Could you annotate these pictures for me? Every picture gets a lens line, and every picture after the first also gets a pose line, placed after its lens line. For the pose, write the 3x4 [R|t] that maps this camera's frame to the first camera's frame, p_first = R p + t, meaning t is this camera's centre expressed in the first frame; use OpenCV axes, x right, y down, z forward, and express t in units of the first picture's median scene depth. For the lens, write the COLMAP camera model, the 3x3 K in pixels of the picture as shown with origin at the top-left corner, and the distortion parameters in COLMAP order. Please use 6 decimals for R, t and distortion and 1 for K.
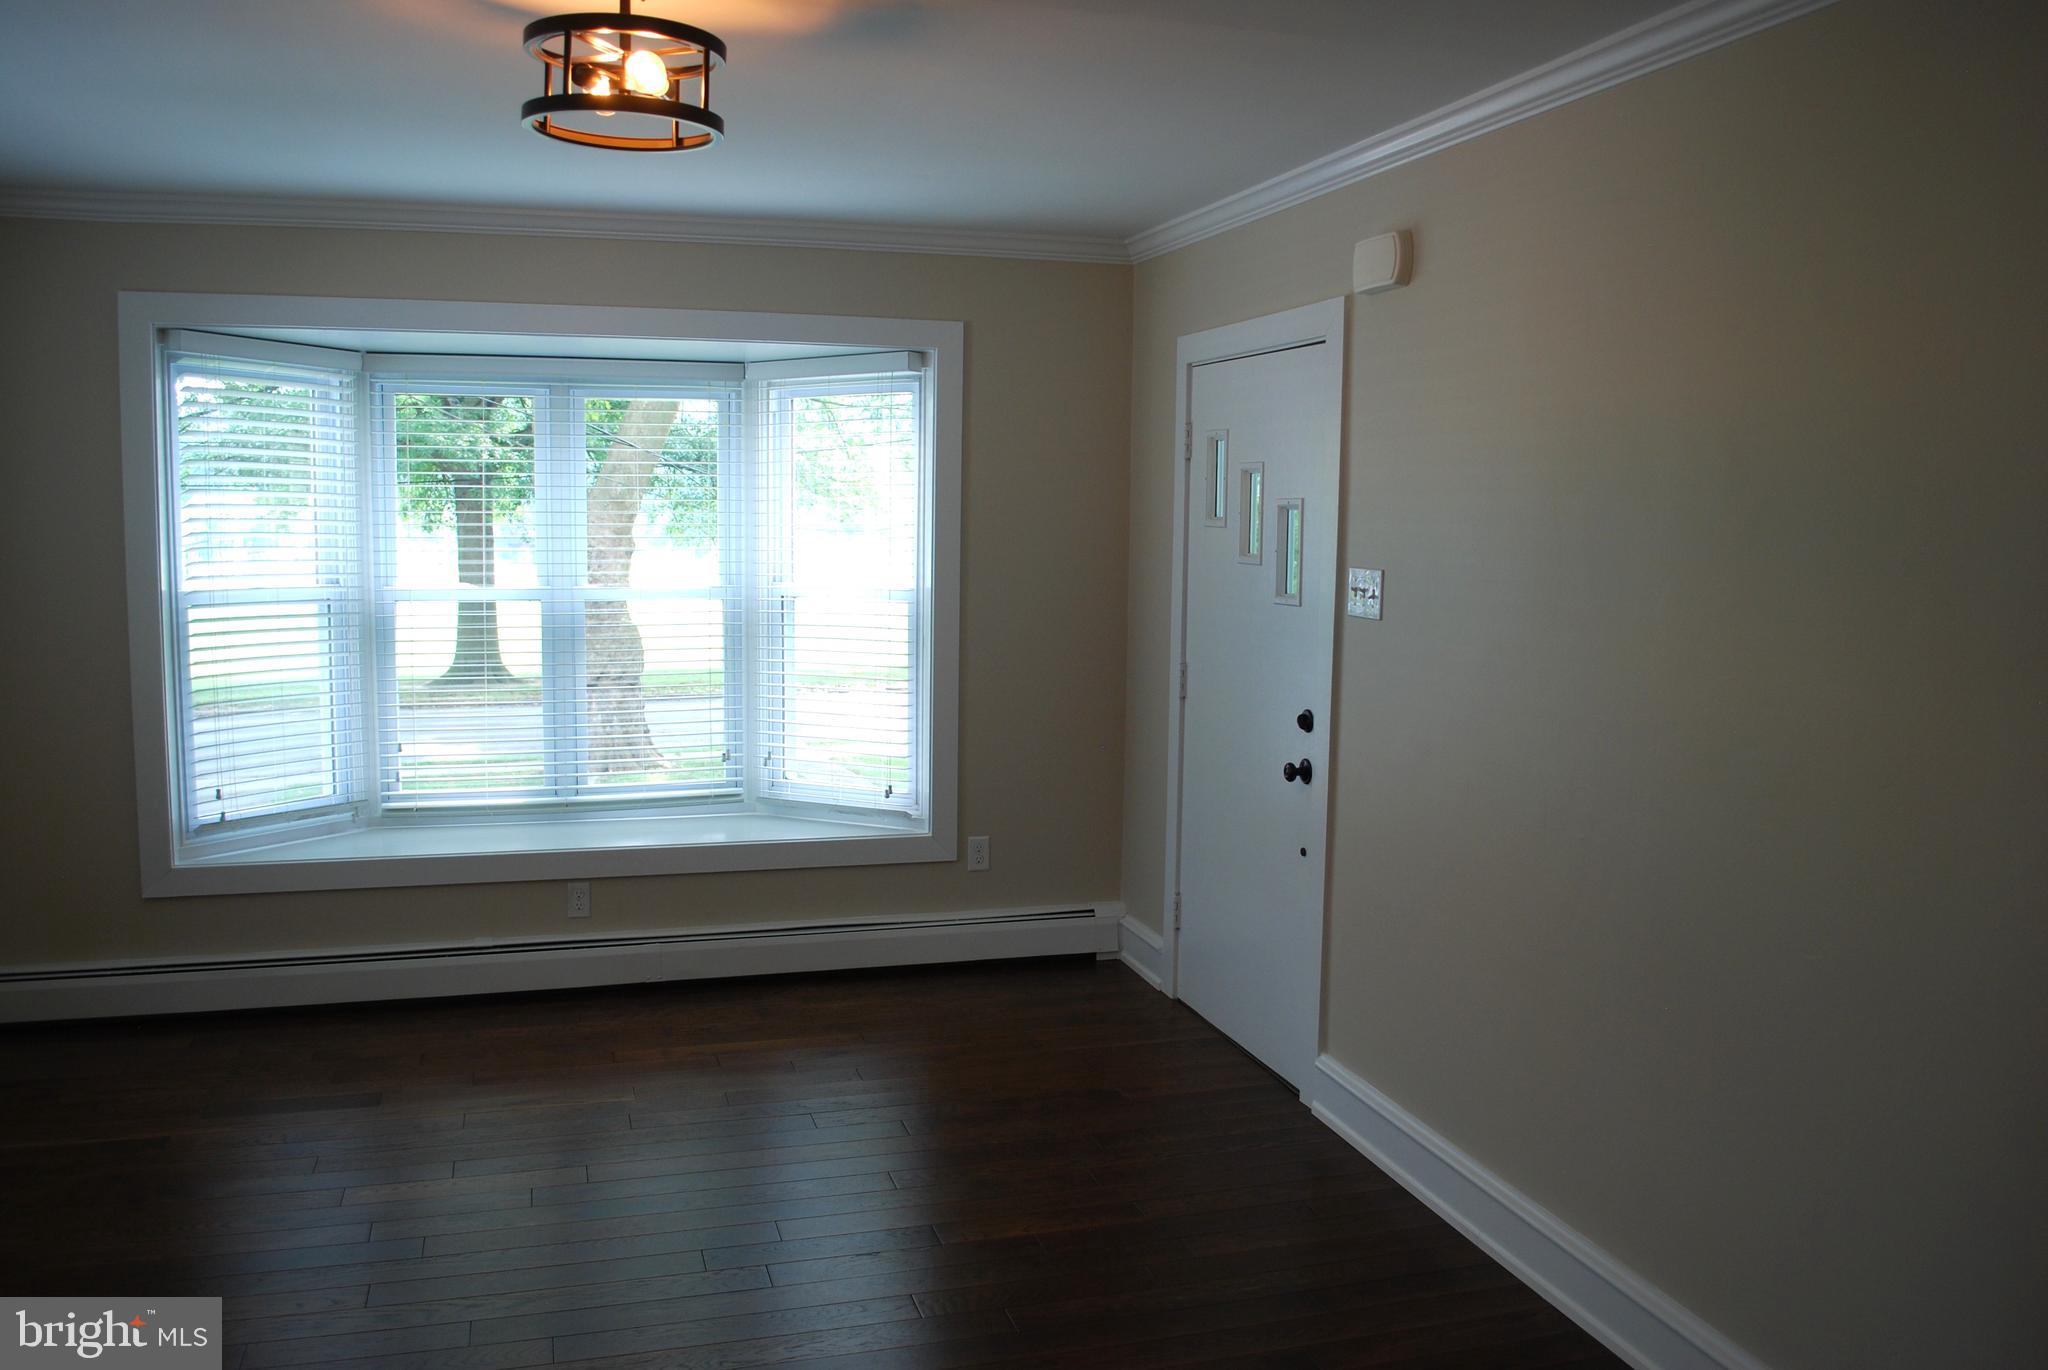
lens RADIAL K [[1600.1, 0, 1024.0], [0, 1600.1, 685.0], [0, 0, 1]] dist [-0.082338, -0.002312]
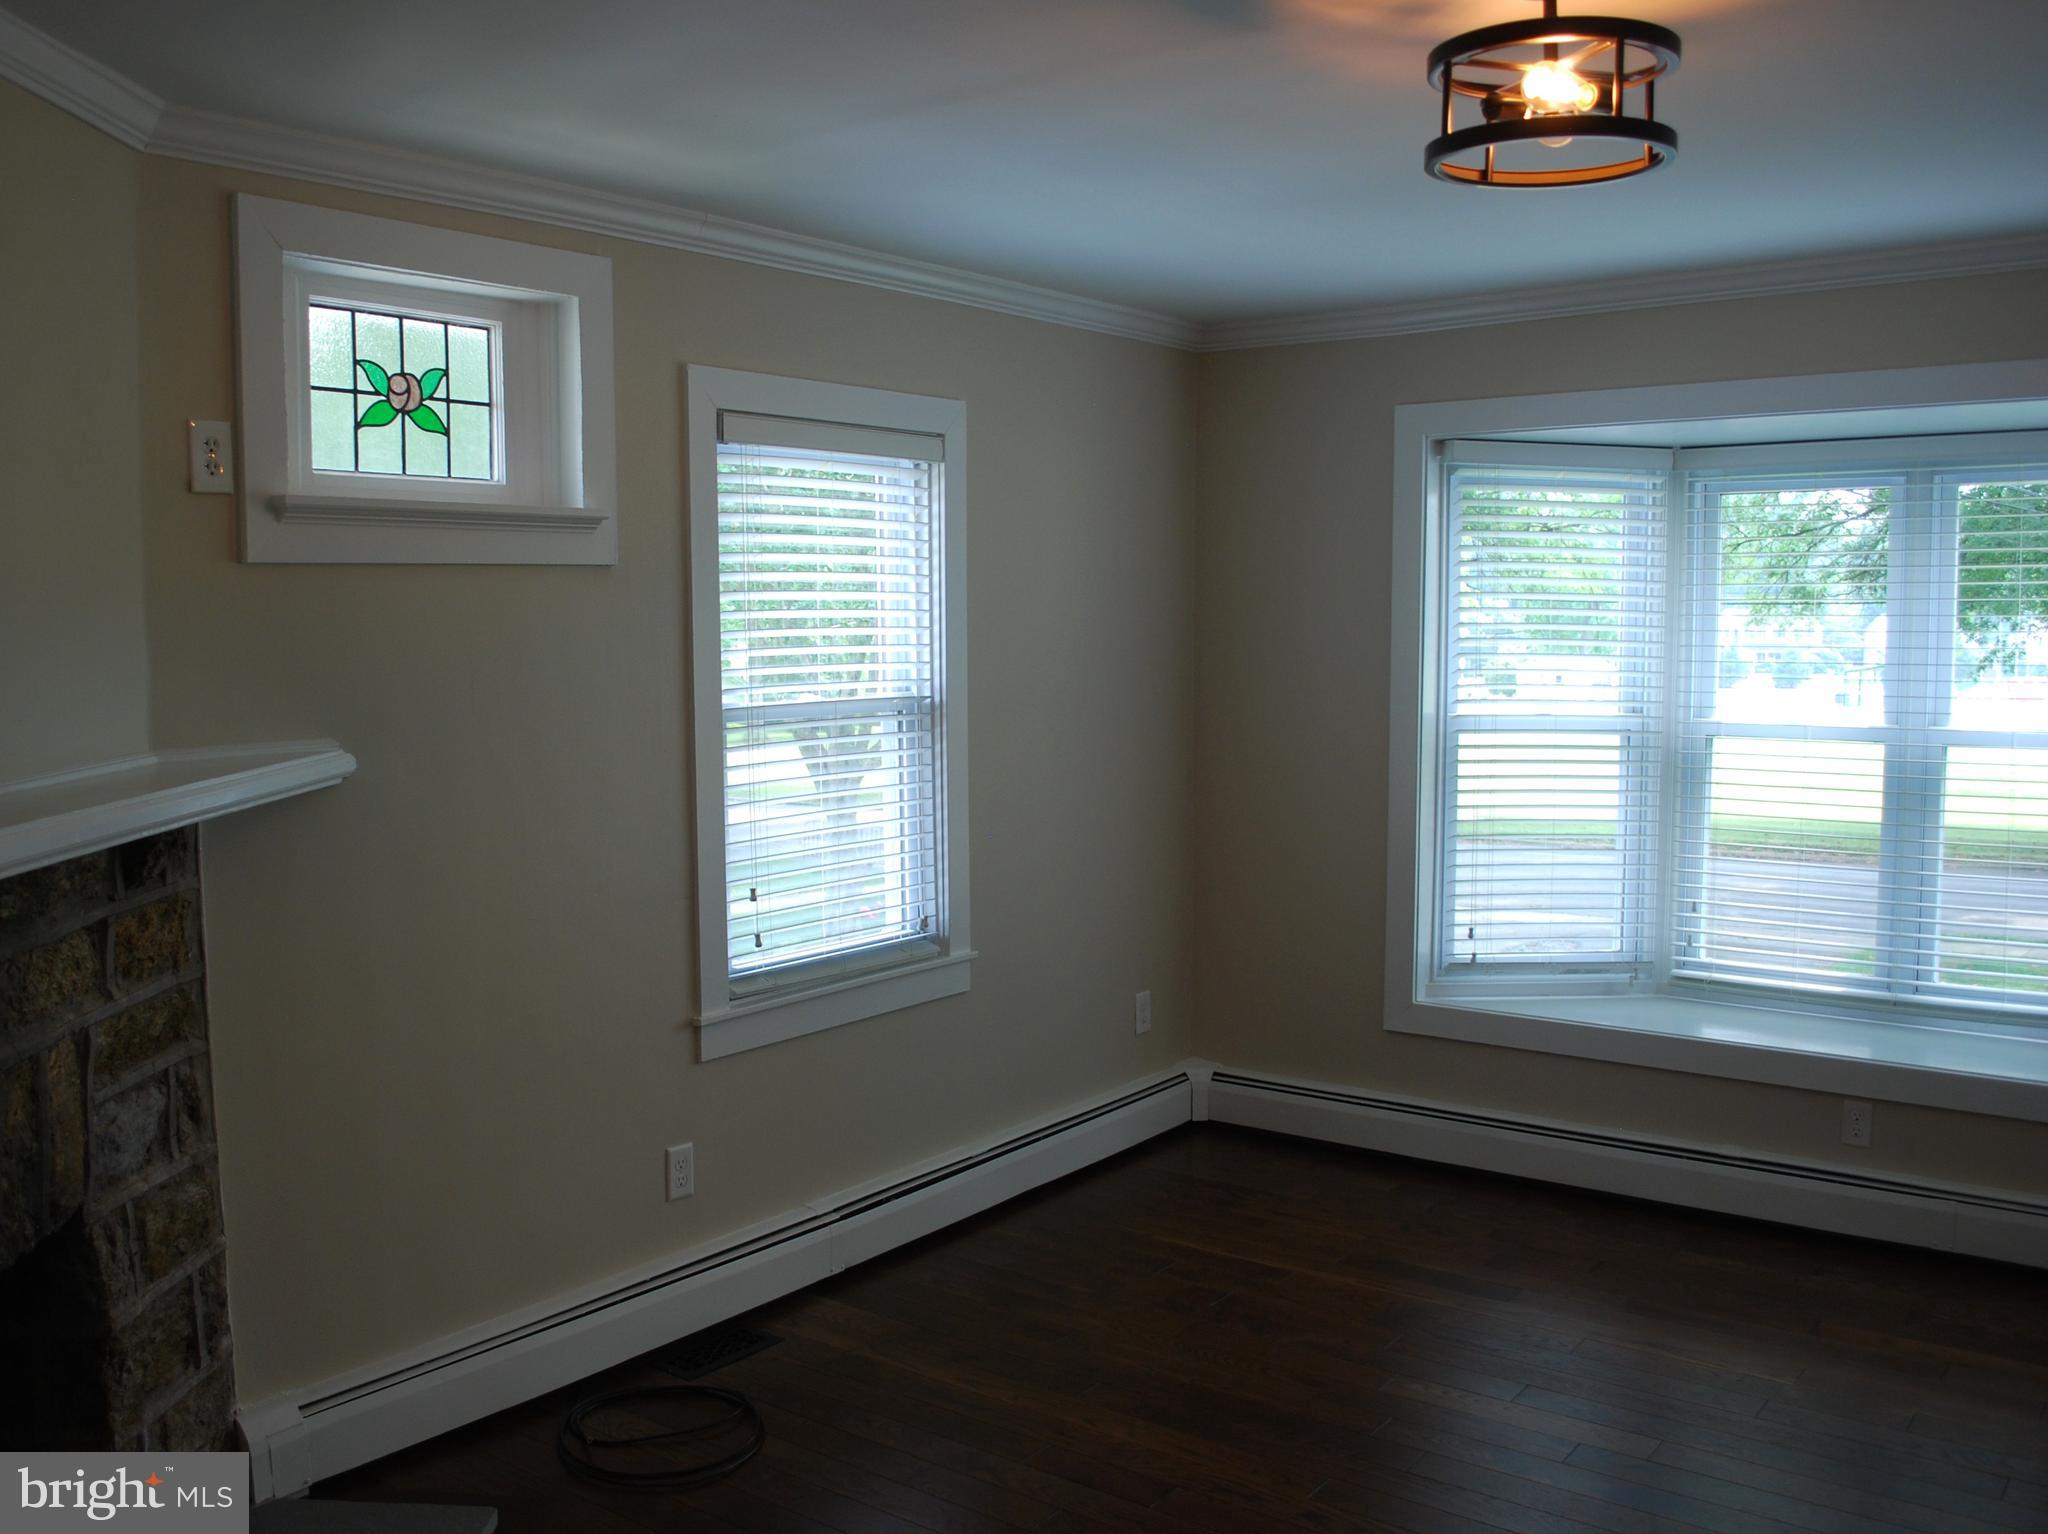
lens RADIAL K [[1840.3, 0, 1024.0], [0, 1840.3, 767.0], [0, 0, 1]] dist [-0.041236, -0.000293]
pose [[0.591813, 0.050827, -0.804471, 0.198701], [-0.079236, 0.996845, 0.004691, -0.012726], [0.802172, 0.060967, 0.593973, 0.125989]]
